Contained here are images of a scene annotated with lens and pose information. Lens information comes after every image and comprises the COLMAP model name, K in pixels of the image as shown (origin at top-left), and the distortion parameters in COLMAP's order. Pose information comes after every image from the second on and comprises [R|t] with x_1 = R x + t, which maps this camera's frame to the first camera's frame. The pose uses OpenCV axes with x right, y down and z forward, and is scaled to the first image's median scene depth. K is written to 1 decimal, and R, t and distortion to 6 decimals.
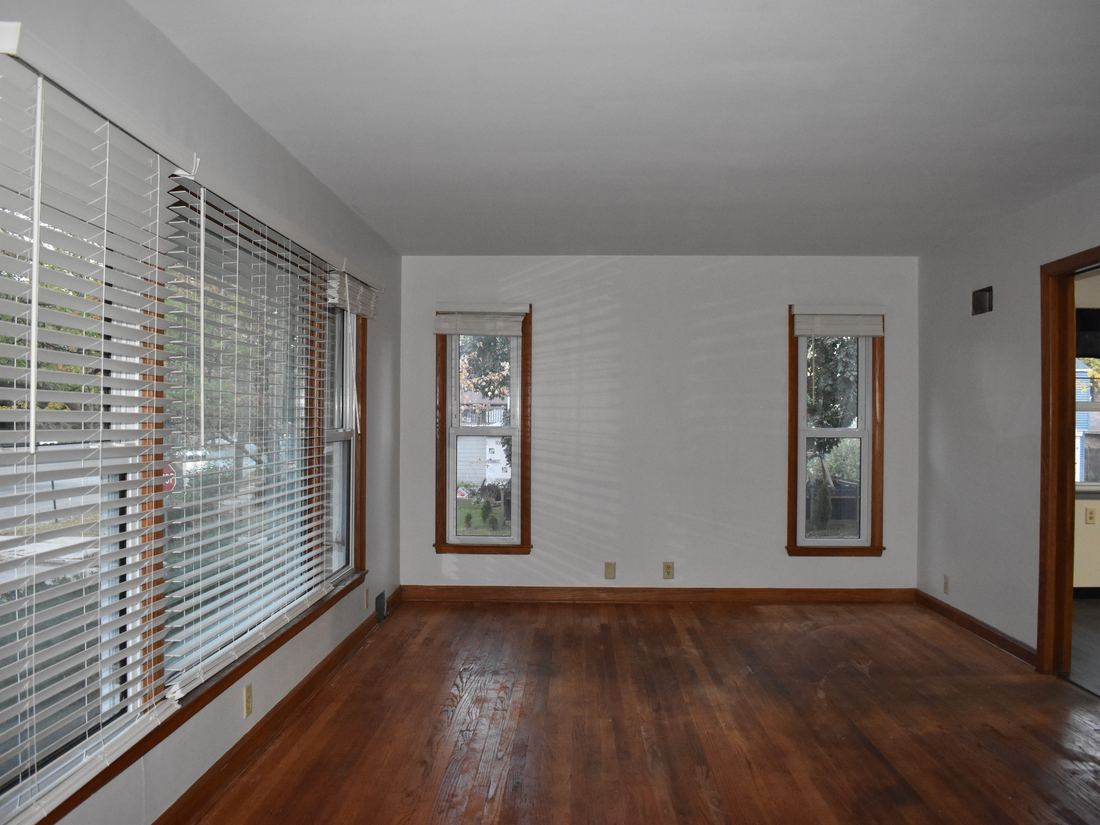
lens RADIAL K [[963.2, 0, 550.0], [0, 963.2, 412.5], [0, 0, 1]] dist [-0.095366, 0.006917]
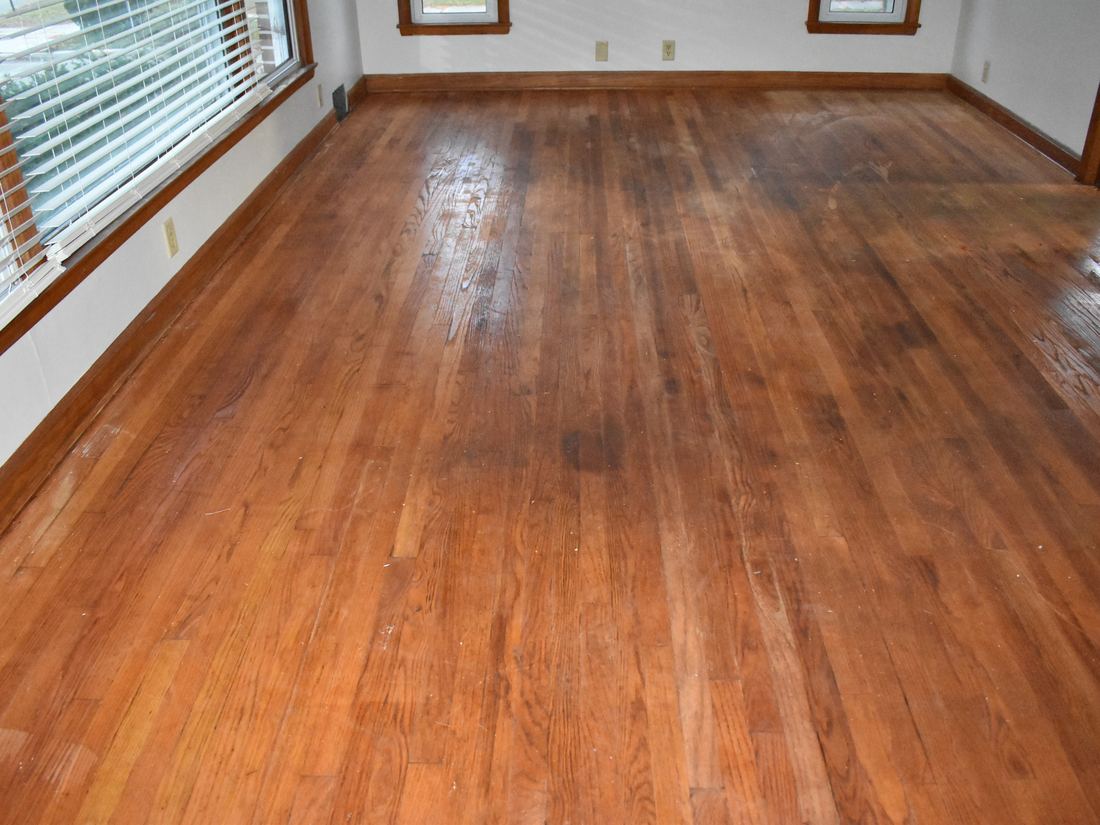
lens RADIAL K [[963.2, 0, 550.0], [0, 963.2, 412.5], [0, 0, 1]] dist [-0.095366, 0.006917]
pose [[0.999802, -0.017529, -0.009395, 0.028354], [0.019864, 0.857108, 0.514754, 0.001522], [-0.000971, -0.514839, 0.857286, 0.143923]]
